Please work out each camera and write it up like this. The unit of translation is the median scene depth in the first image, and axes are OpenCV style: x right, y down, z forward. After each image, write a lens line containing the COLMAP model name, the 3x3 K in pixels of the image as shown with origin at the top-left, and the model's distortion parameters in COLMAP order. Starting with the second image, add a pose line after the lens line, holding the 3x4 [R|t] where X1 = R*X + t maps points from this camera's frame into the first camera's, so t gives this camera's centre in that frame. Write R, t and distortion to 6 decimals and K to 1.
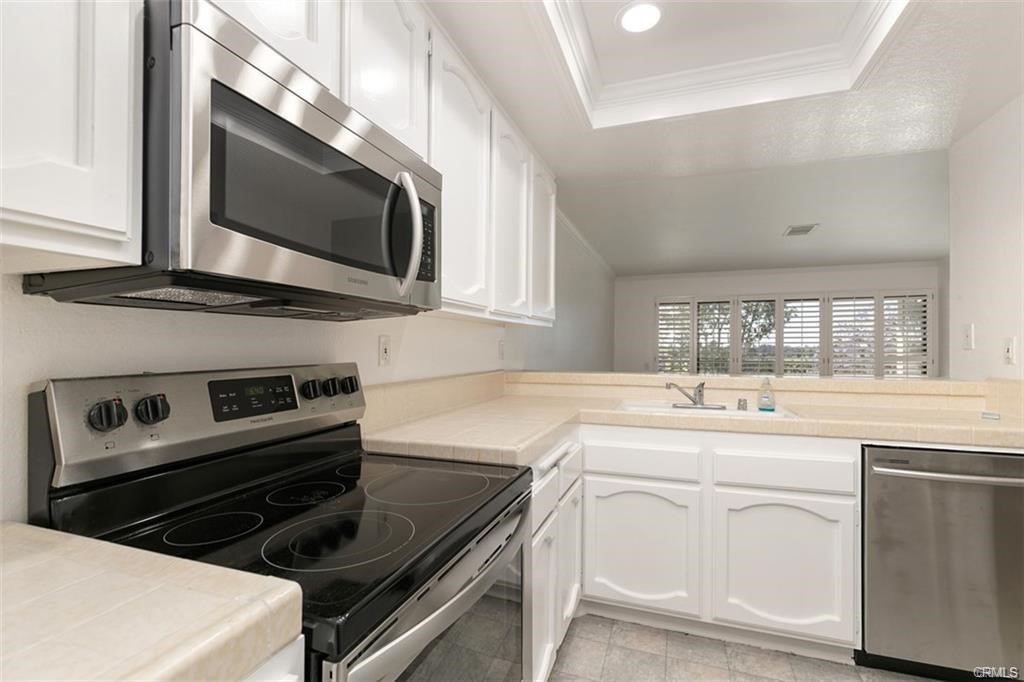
lens RADIAL K [[465.6, 0, 511.5], [0, 465.6, 340.5], [0, 0, 1]] dist [-0.000735, -0.000090]
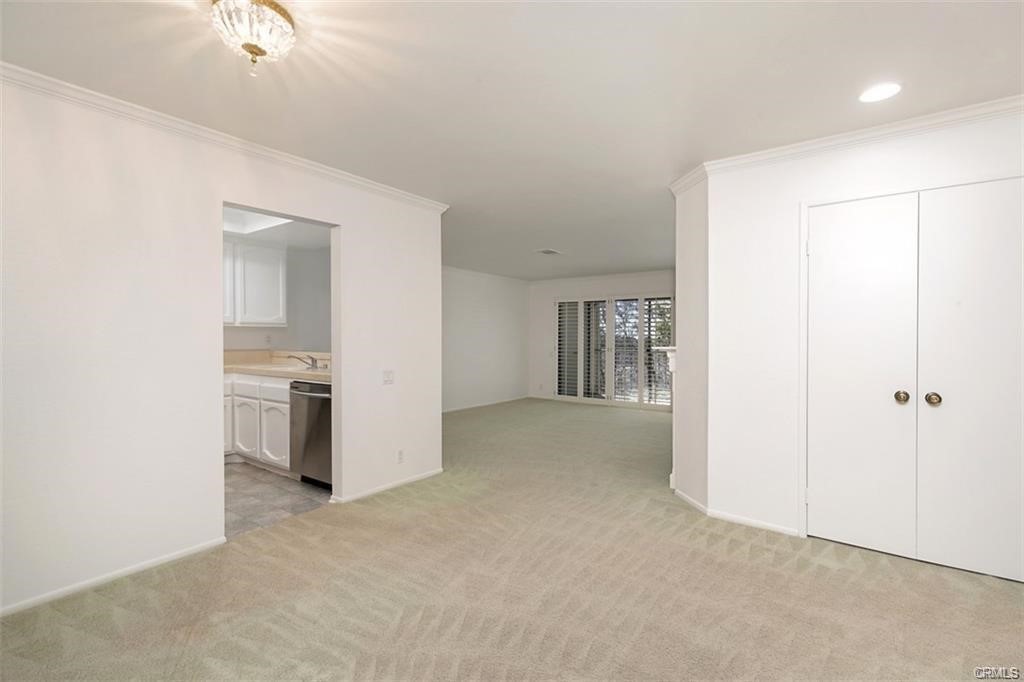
lens RADIAL K [[465.6, 0, 512.8], [0, 465.6, 342.2], [0, 0, 1]] dist [-0.000735, -0.000090]
pose [[0.961296, 0.010610, -0.275314, 2.382062], [-0.003637, 0.999660, 0.025824, -0.028277], [0.275494, -0.023823, 0.961007, -0.864644]]
